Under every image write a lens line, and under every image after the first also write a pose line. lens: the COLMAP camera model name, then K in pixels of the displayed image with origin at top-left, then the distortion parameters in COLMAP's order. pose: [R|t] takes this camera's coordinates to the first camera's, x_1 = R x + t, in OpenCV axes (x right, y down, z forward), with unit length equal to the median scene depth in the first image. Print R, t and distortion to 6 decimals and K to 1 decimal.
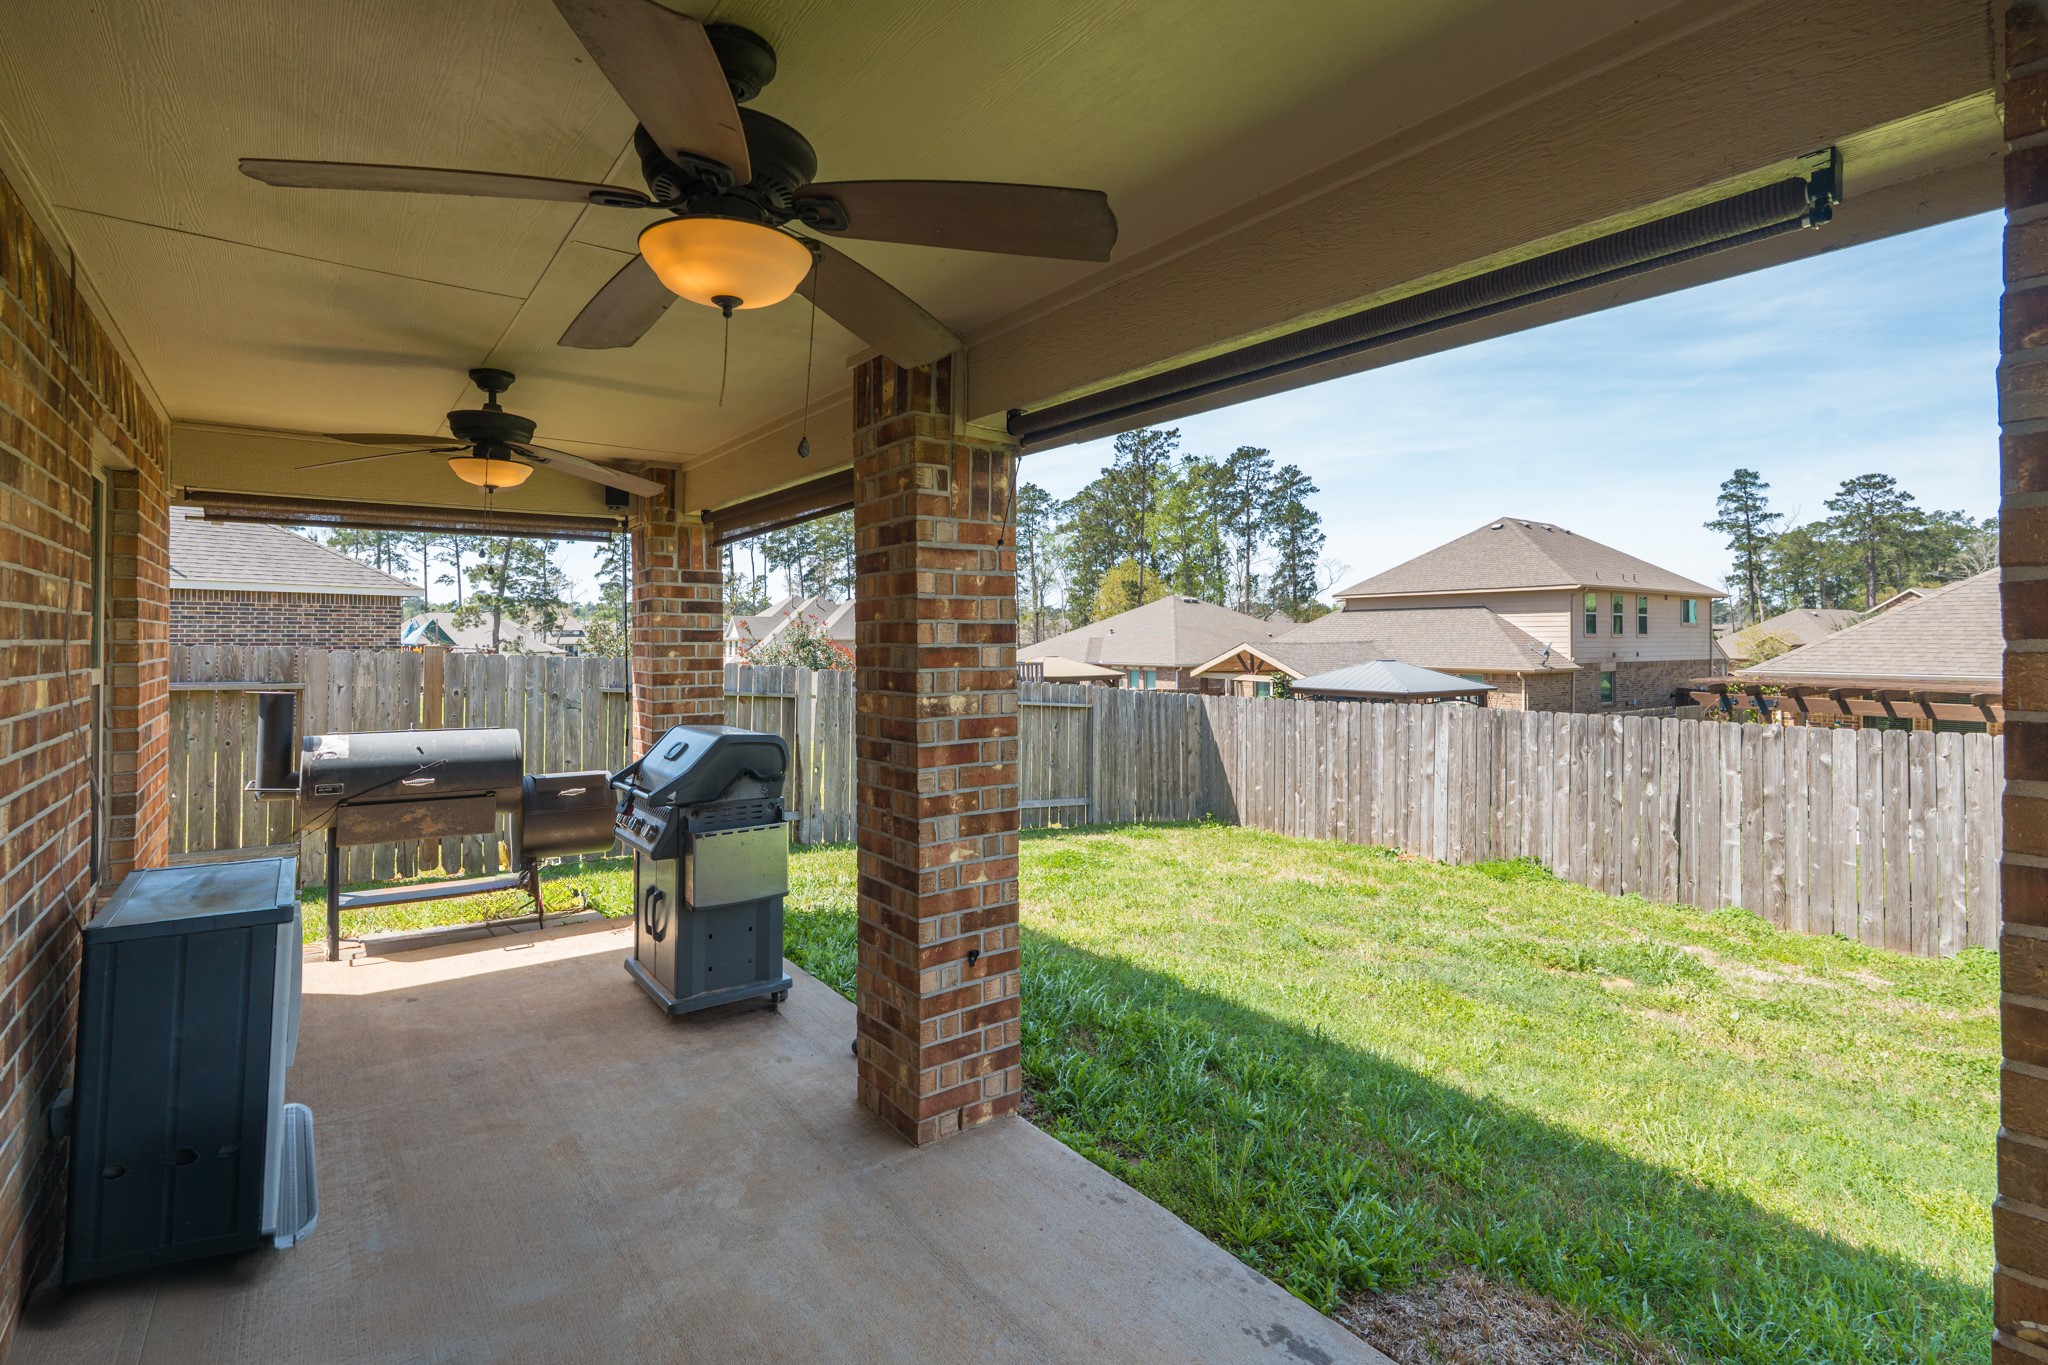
lens RADIAL K [[957.9, 0, 1021.2], [0, 957.9, 622.9], [0, 0, 1]] dist [-0.001454, -0.000232]
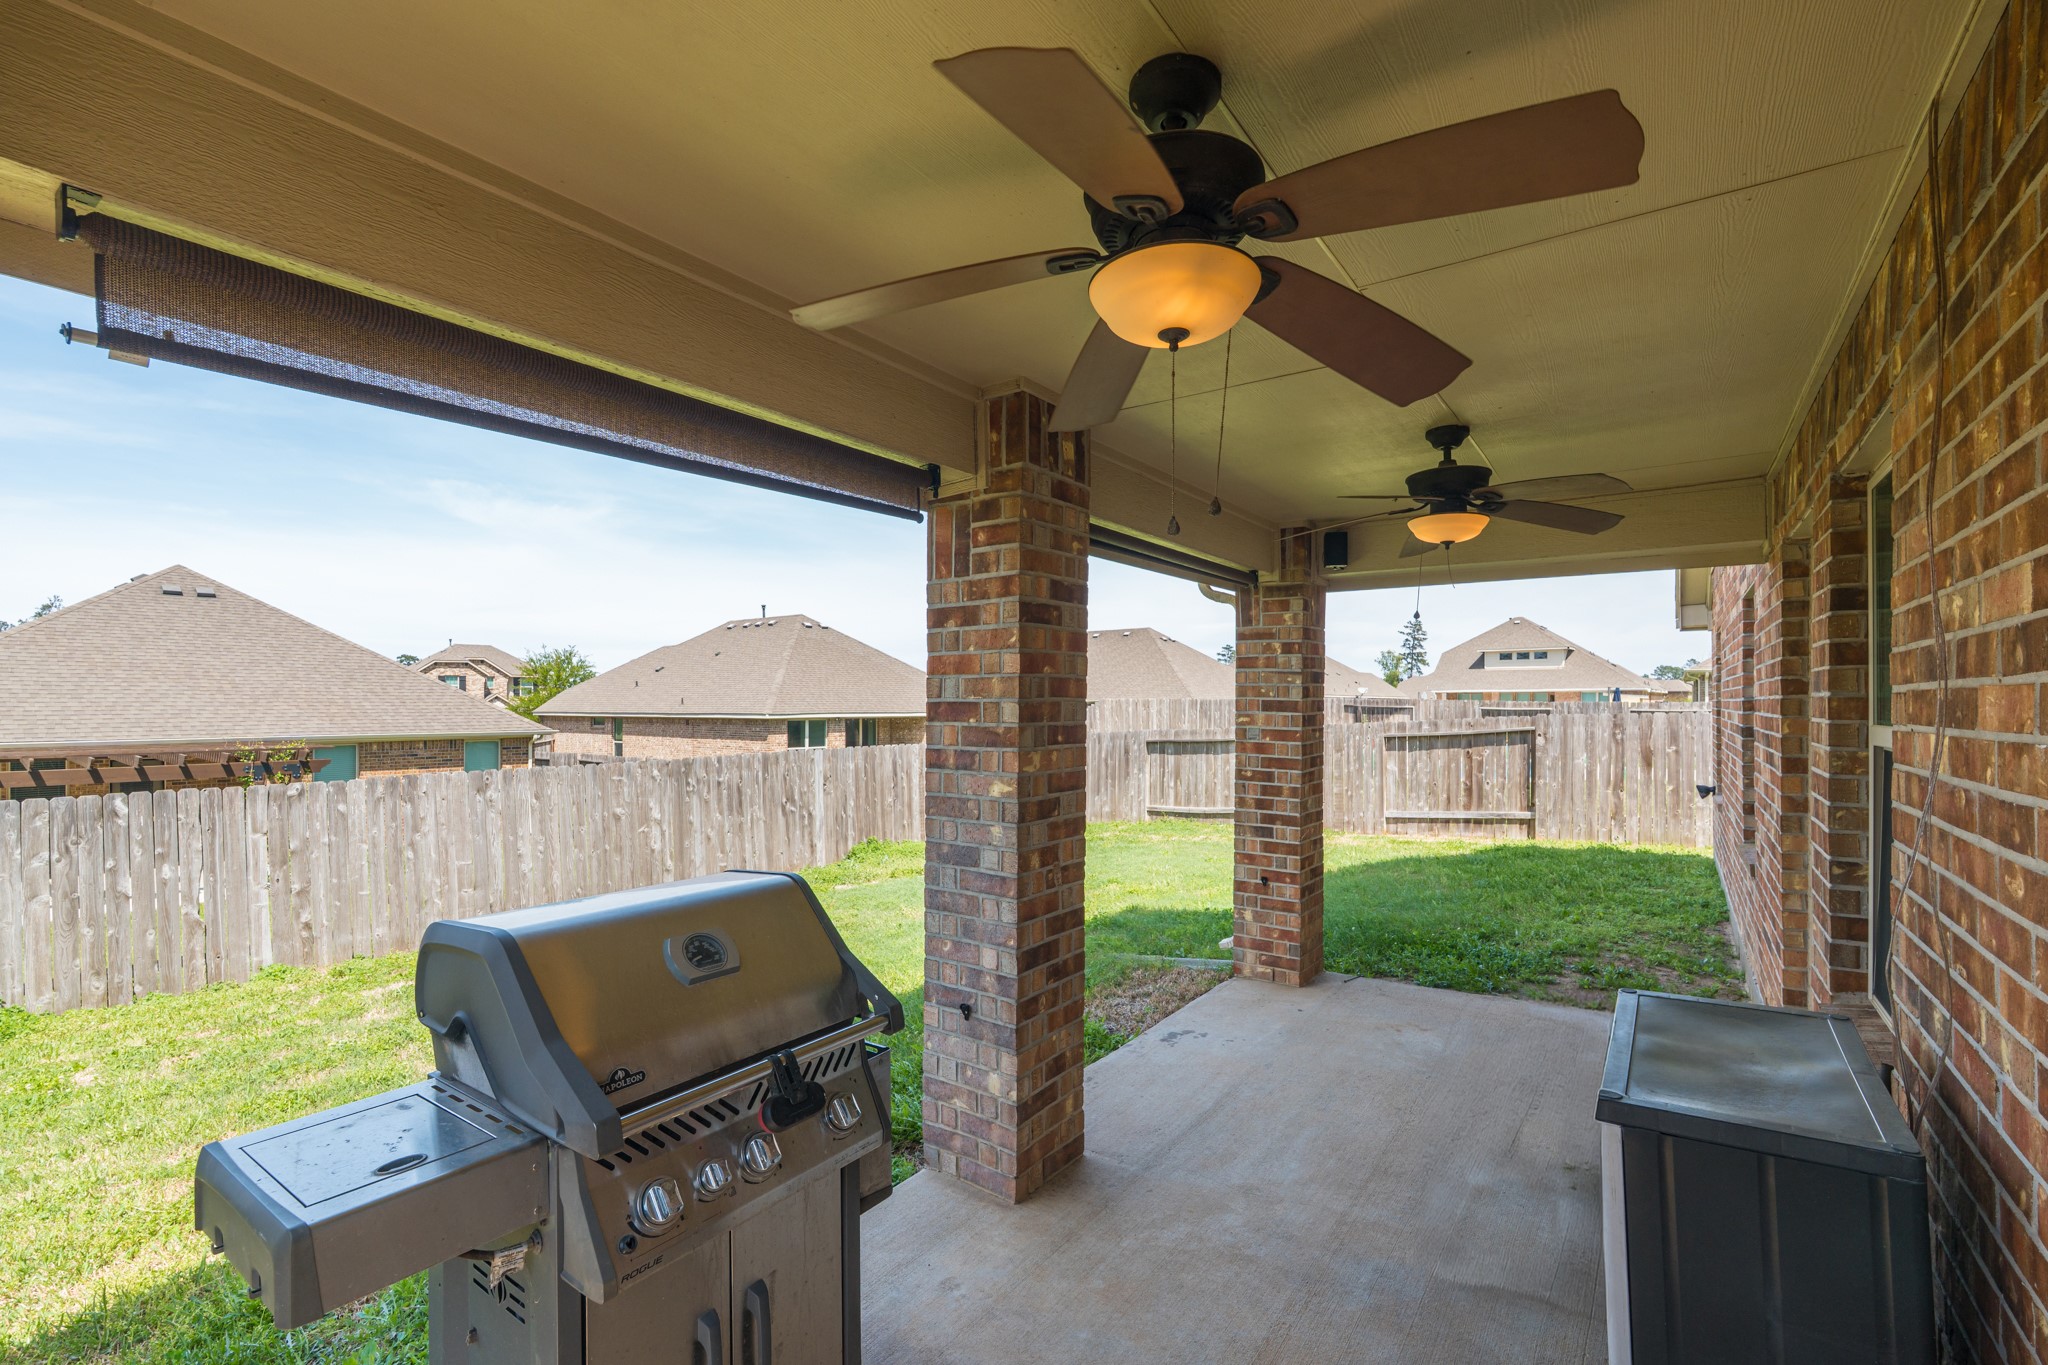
lens RADIAL K [[907.6, 0, 1019.6], [0, 907.6, 698.7], [0, 0, 1]] dist [-0.000727, 0.000127]
pose [[-0.297927, 0.007584, 0.954558, -0.428211], [-0.013012, 0.999843, -0.012005, 0.014197], [-0.954500, -0.015998, -0.297782, 0.546136]]
